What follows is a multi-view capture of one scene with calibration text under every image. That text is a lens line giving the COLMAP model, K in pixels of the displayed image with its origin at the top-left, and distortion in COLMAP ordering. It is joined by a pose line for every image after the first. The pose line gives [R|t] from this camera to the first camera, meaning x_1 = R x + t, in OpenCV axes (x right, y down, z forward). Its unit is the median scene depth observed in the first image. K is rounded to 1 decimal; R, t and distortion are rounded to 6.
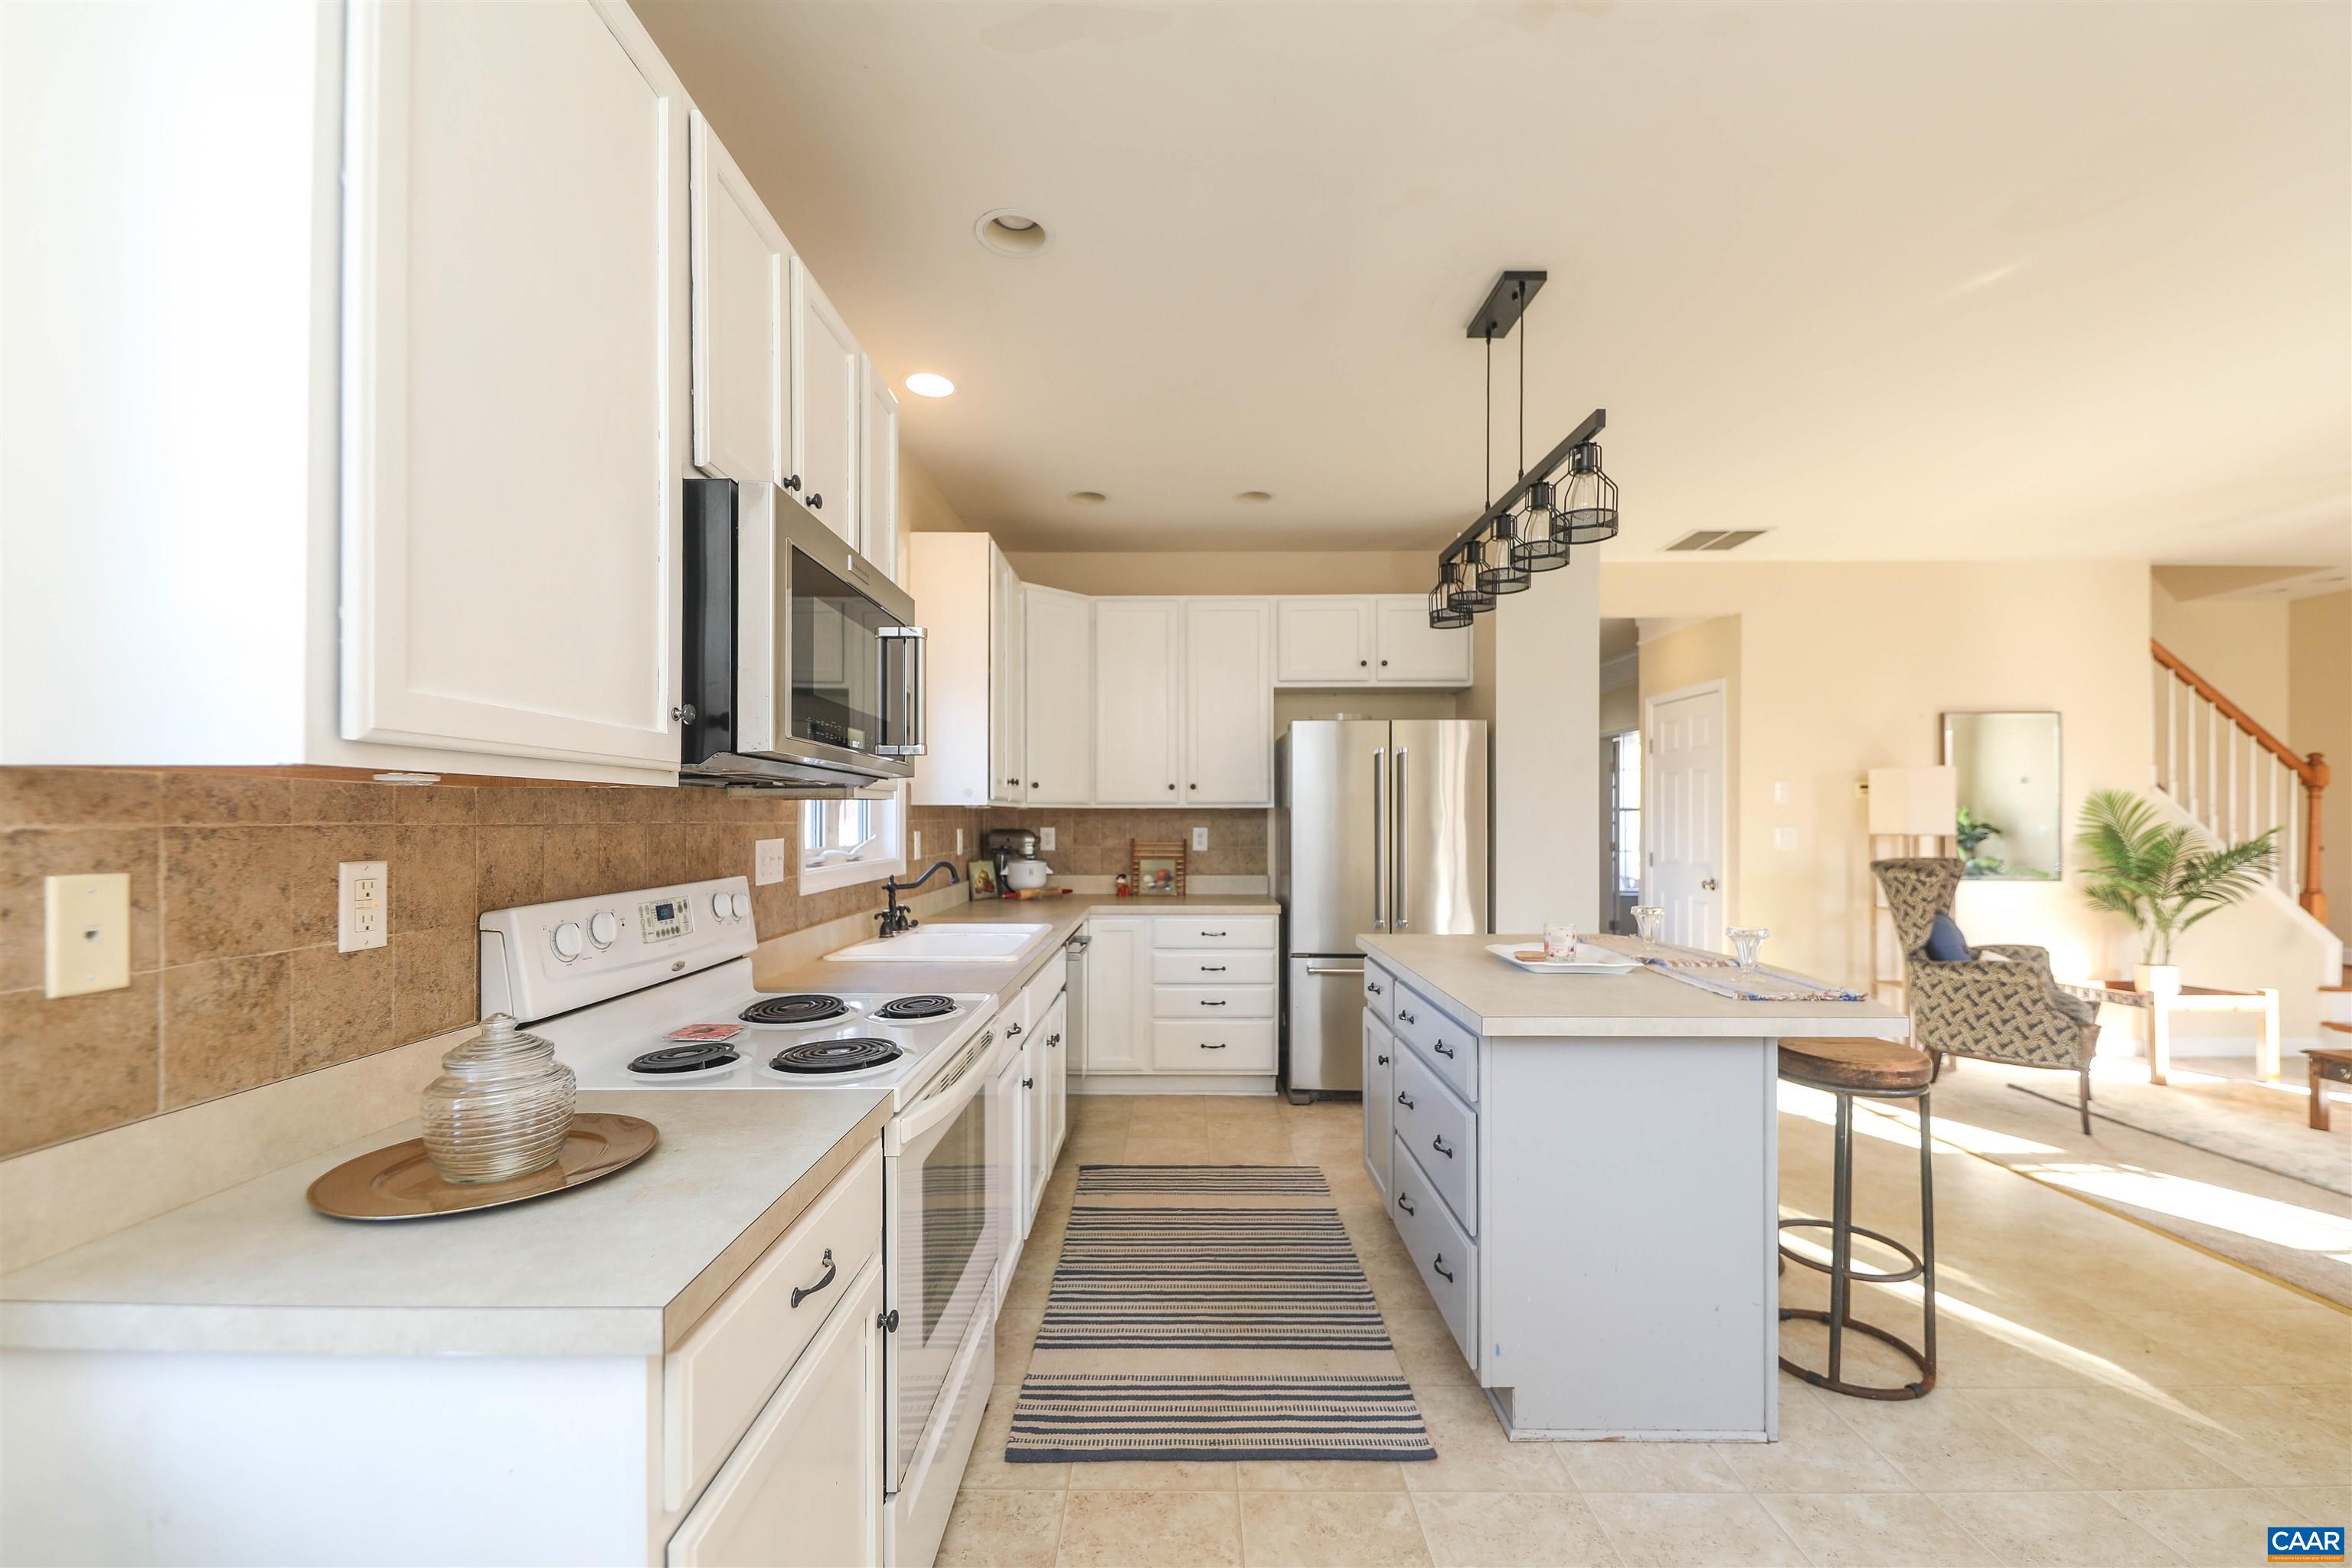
lens RADIAL K [[966.4, 0, 1137.5], [0, 966.4, 821.8], [0, 0, 1]] dist [0.007193, -0.006328]
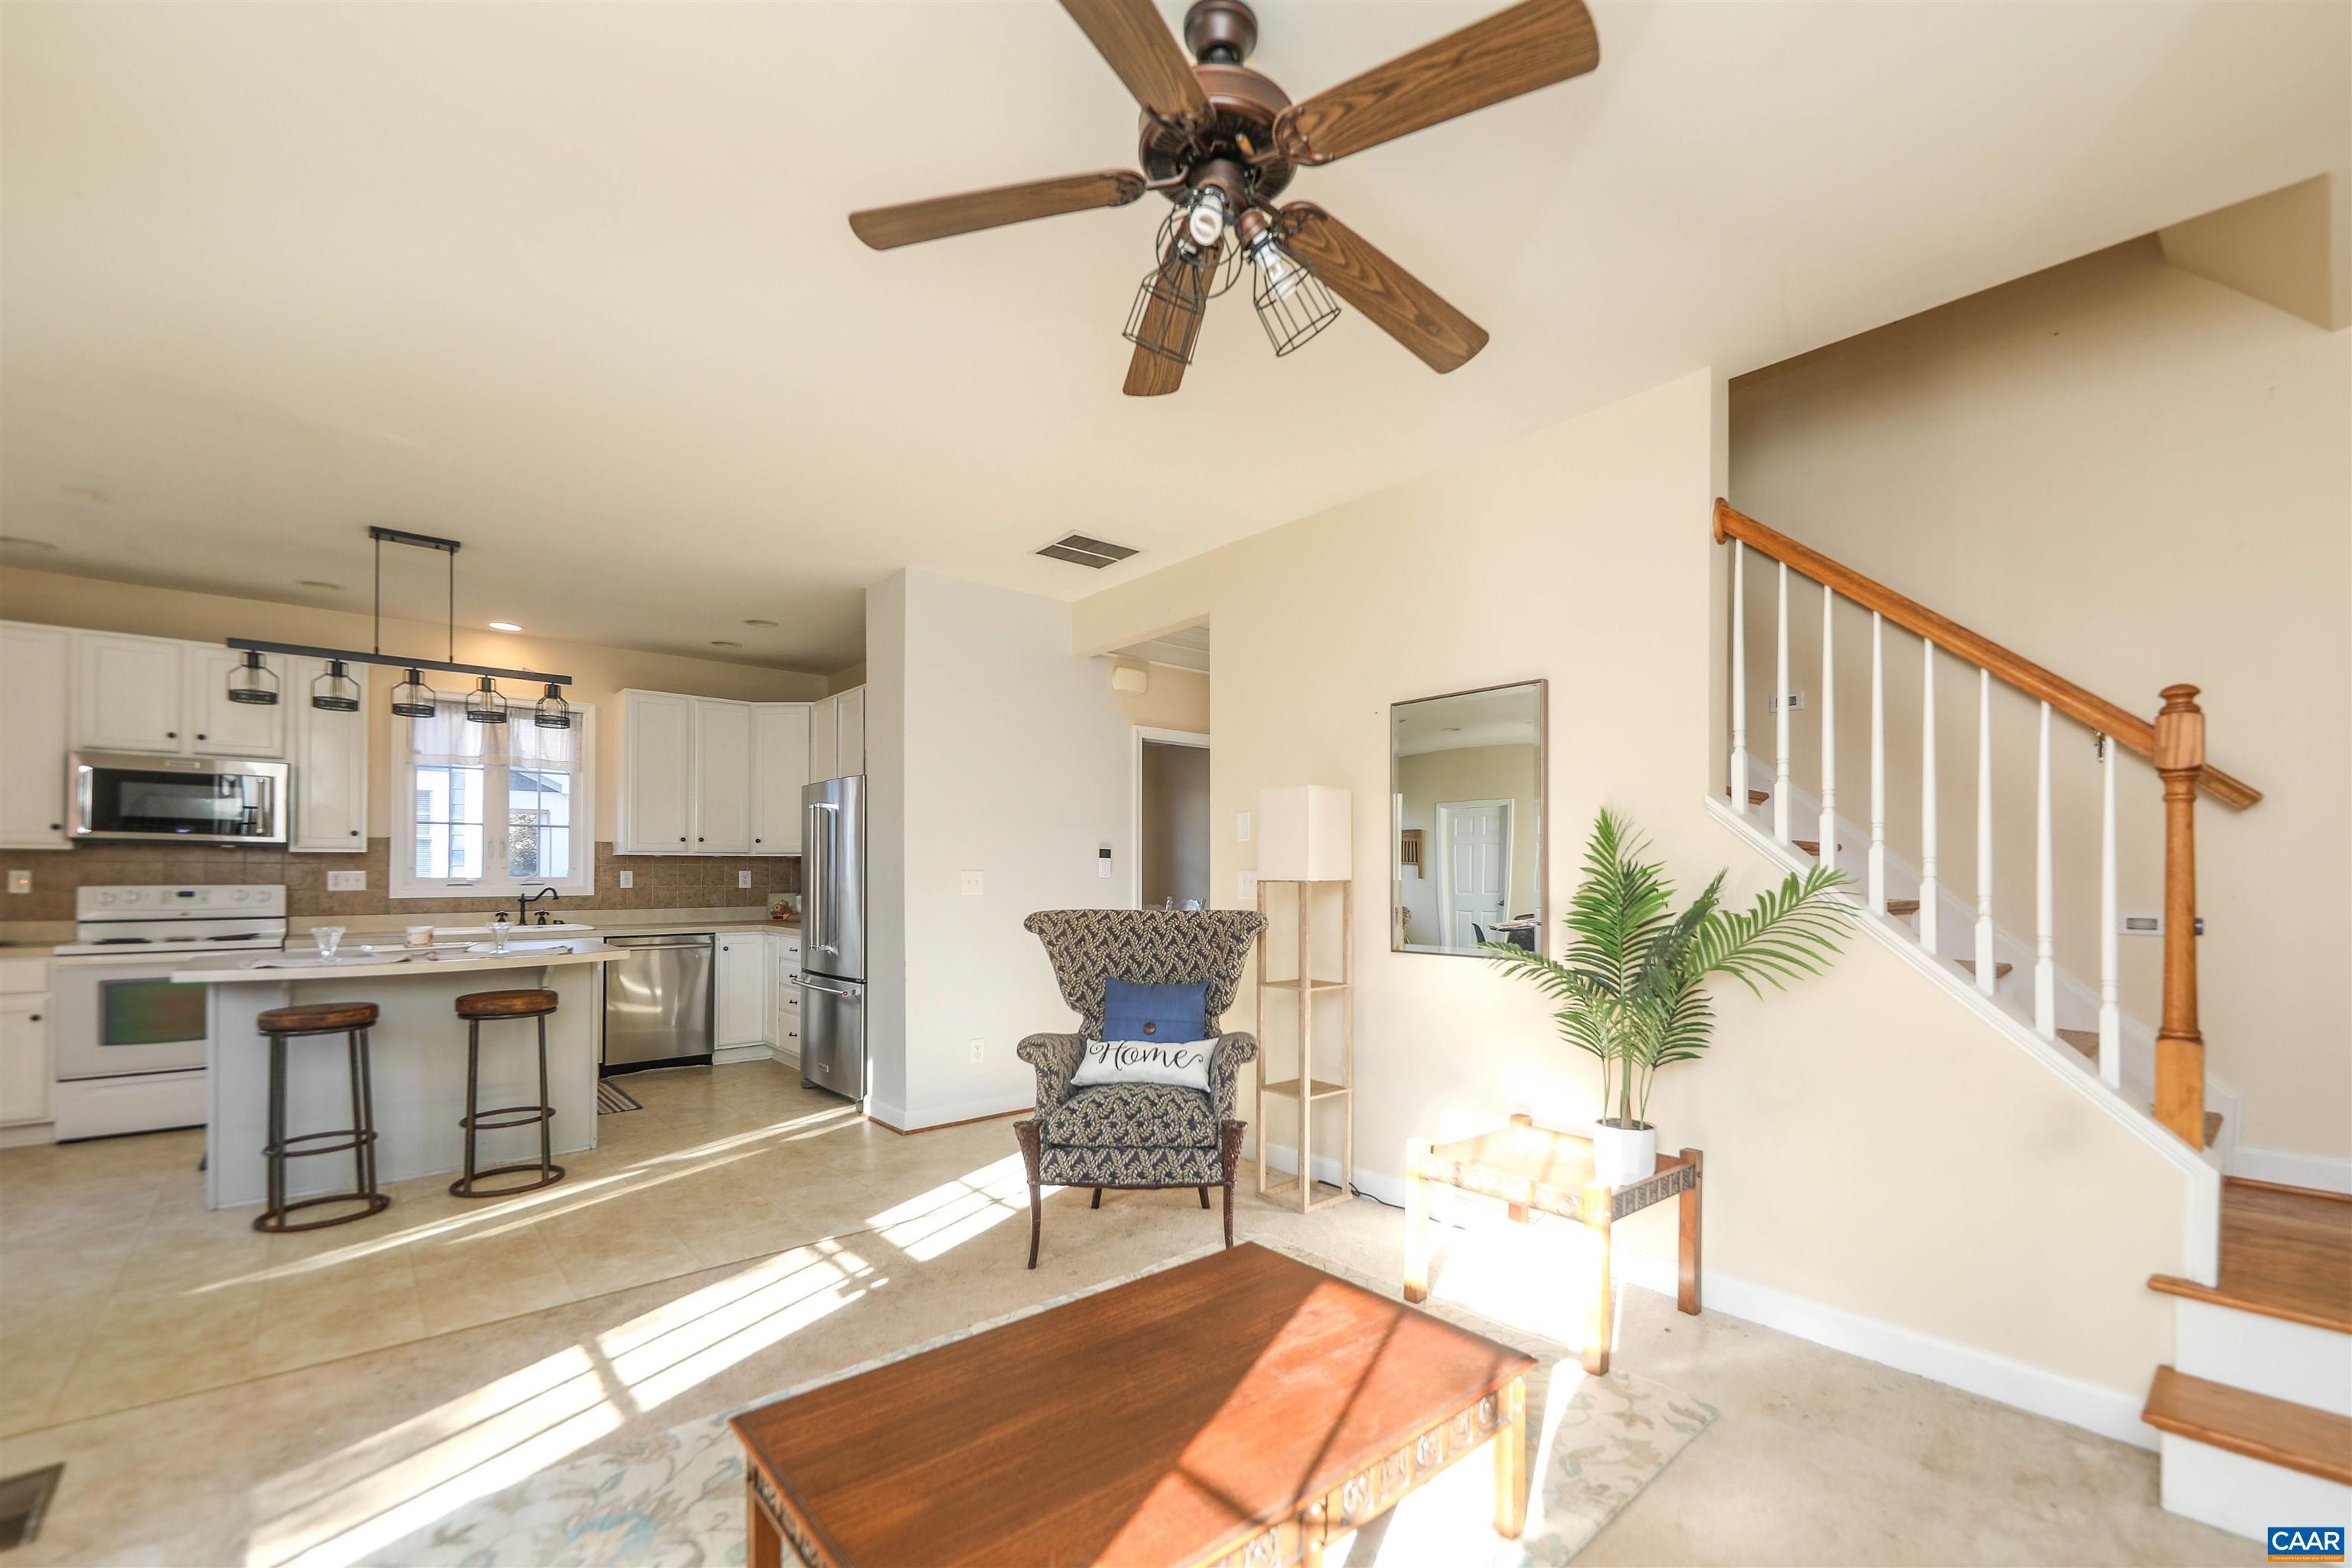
lens RADIAL K [[966.4, 0, 1189.9], [0, 966.4, 871.9], [0, 0, 1]] dist [0.007193, -0.006328]
pose [[0.683860, 0.001165, -0.729613, 4.610816], [-0.005967, 0.999974, -0.003996, 0.033241], [0.729589, 0.007086, 0.683849, 1.606417]]
